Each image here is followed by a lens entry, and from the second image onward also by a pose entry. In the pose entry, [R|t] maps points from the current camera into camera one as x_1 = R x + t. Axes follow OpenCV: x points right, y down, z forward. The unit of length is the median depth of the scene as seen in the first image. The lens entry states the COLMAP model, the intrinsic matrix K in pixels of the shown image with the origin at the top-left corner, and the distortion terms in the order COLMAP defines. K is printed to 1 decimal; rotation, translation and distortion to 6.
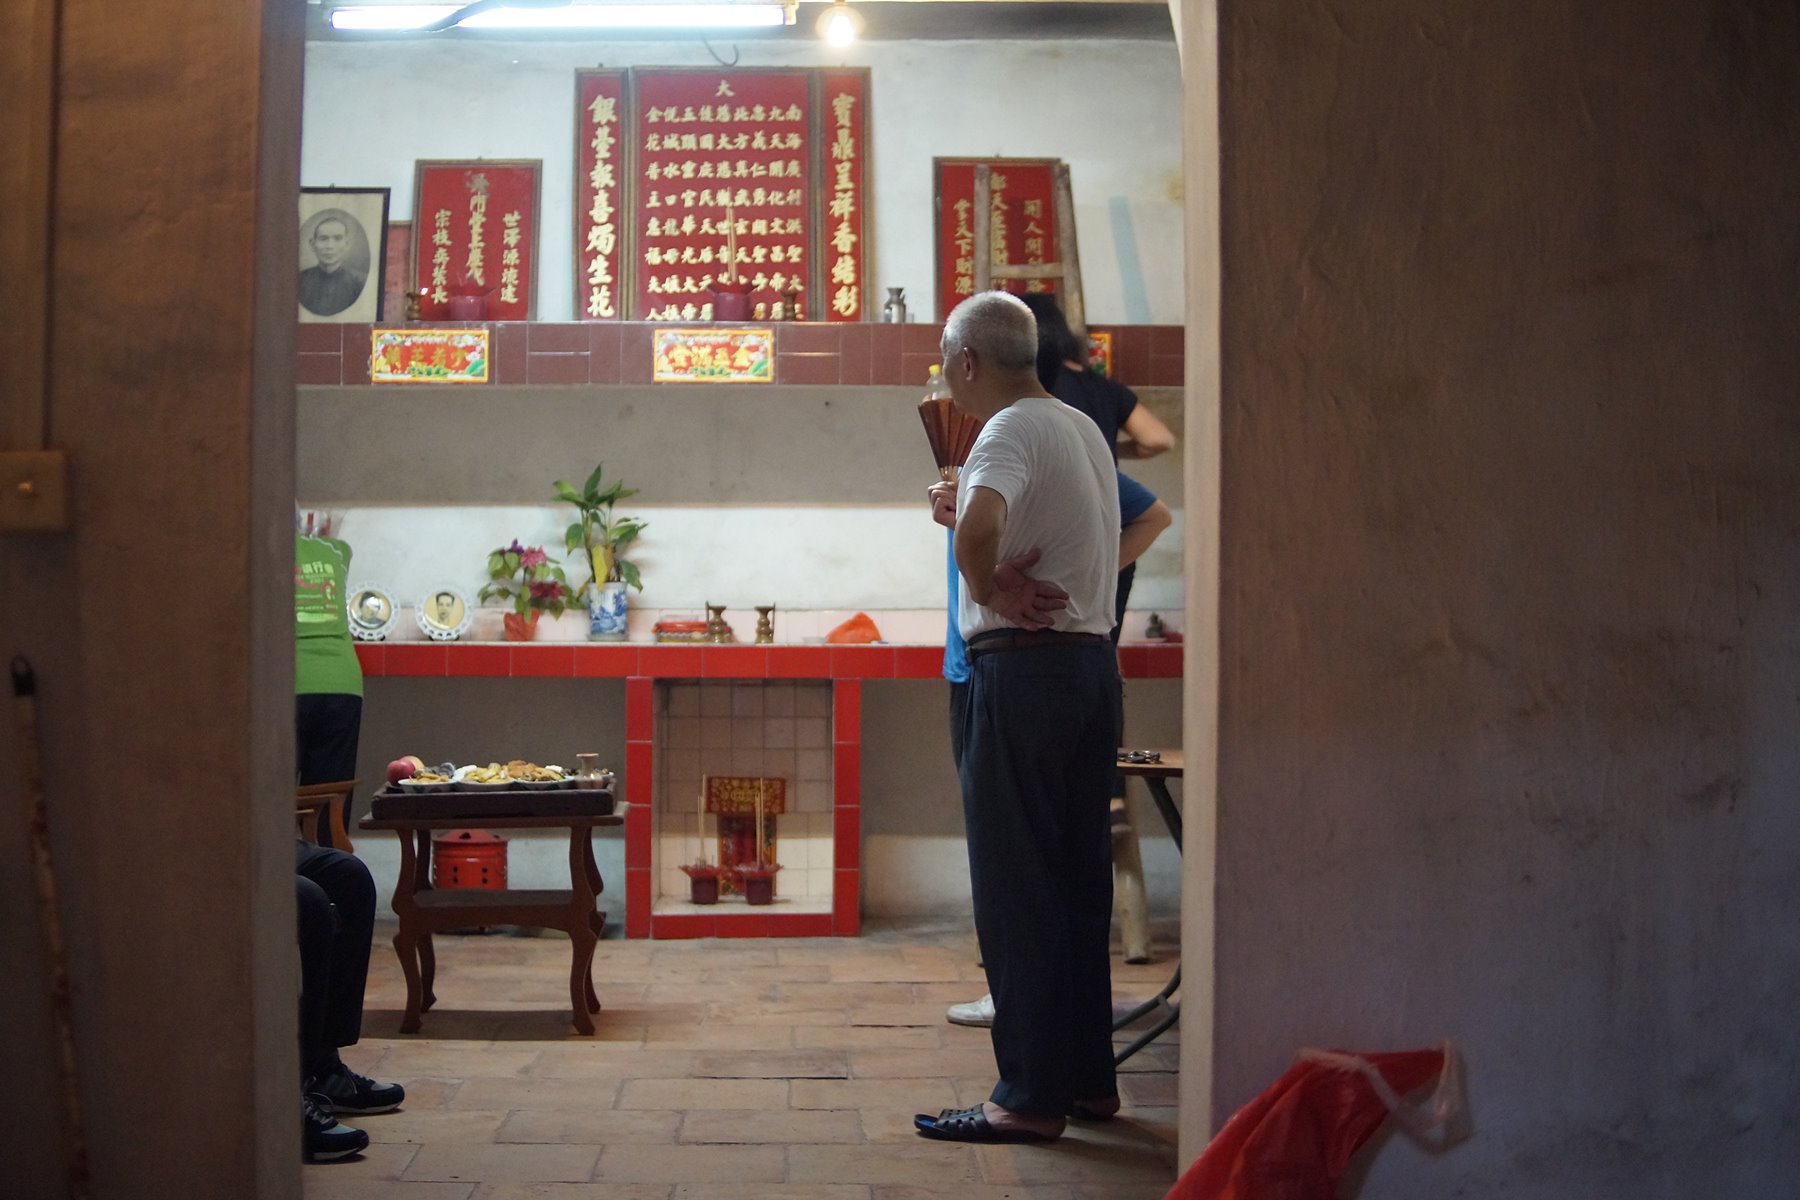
lens RADIAL K [[2749.7, 0, 941.9], [0, 2749.7, 595.5], [0, 0, 1]] dist [-0.259743, 0.000000]
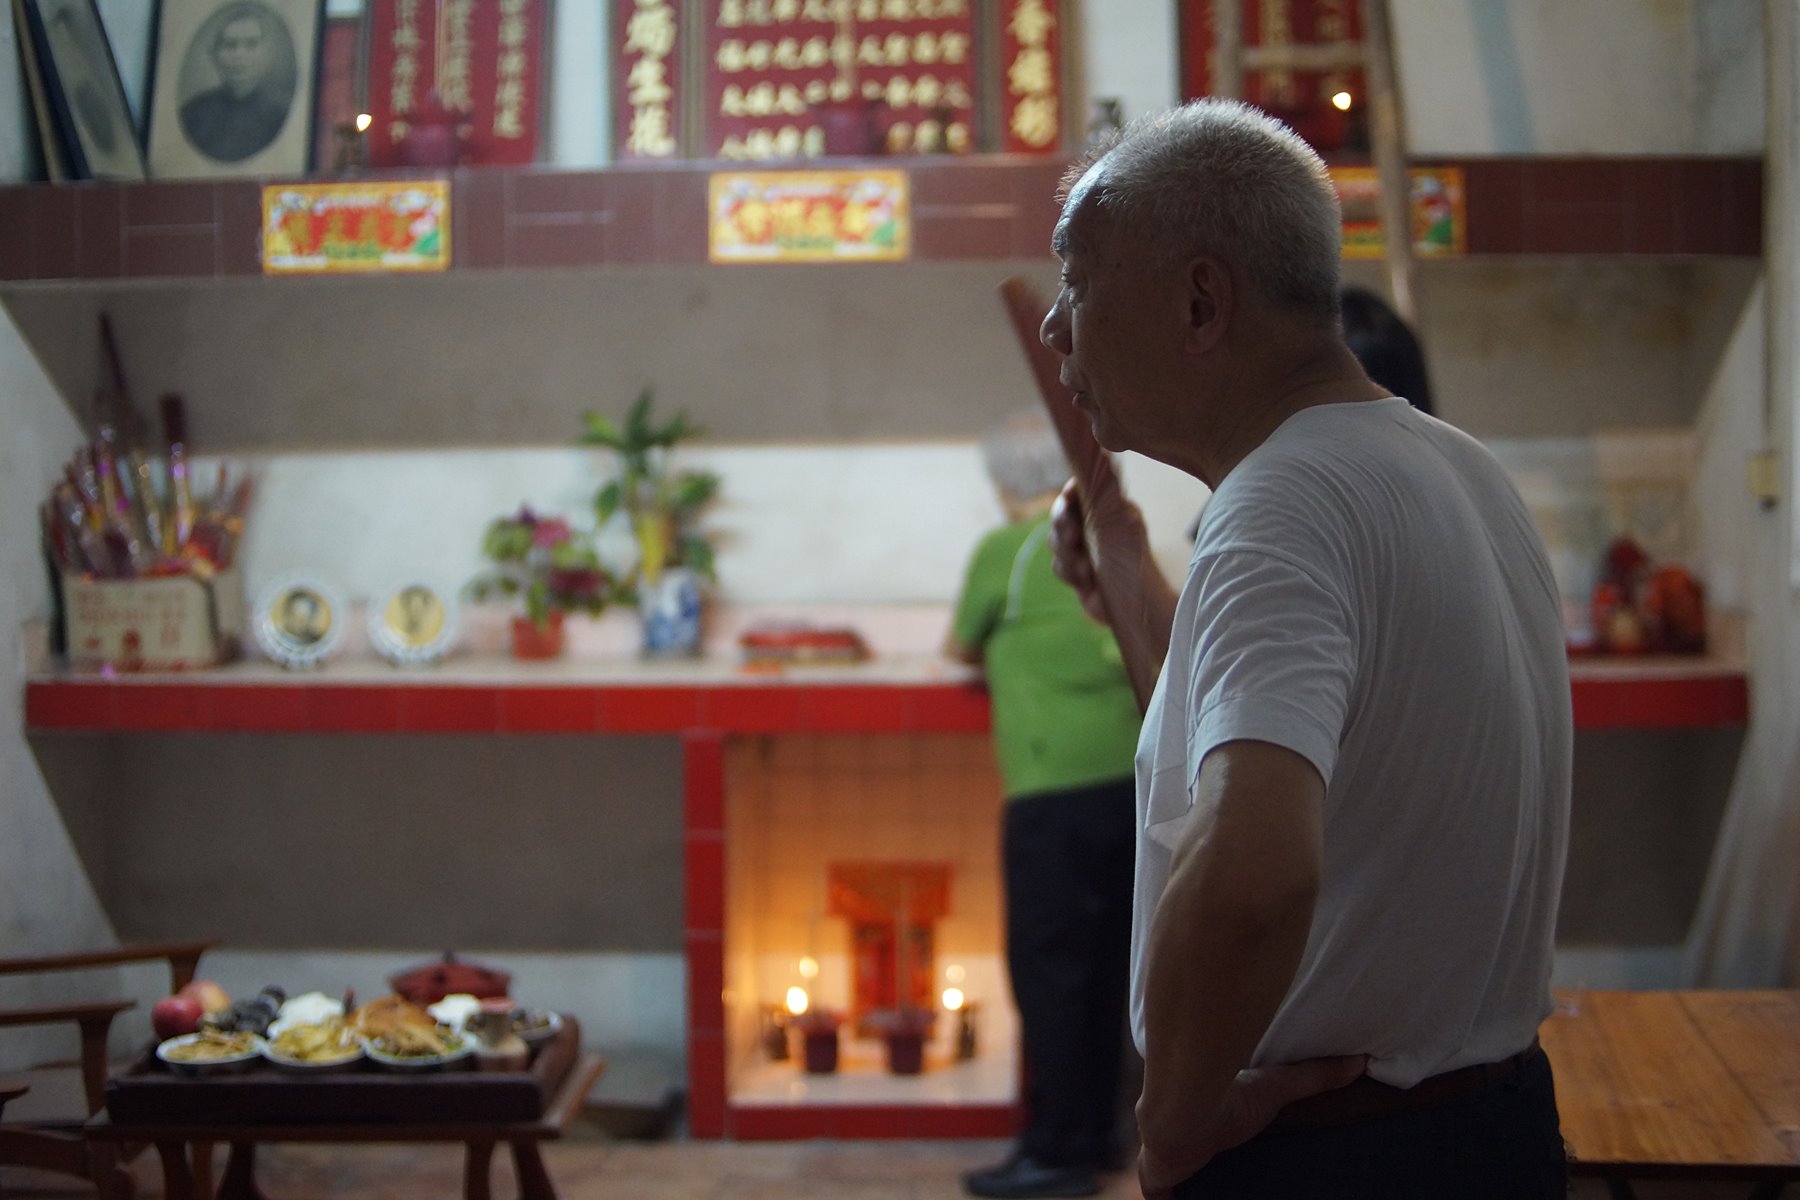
lens RADIAL K [[2749.7, 0, 896.4], [0, 2749.7, 607.0], [0, 0, 1]] dist [-0.259743, 0.000000]
pose [[0.993088, -0.003172, -0.117327, 0.006767], [0.012107, 0.997071, 0.075519, -0.044564], [0.116743, -0.076417, 0.990218, 0.375829]]
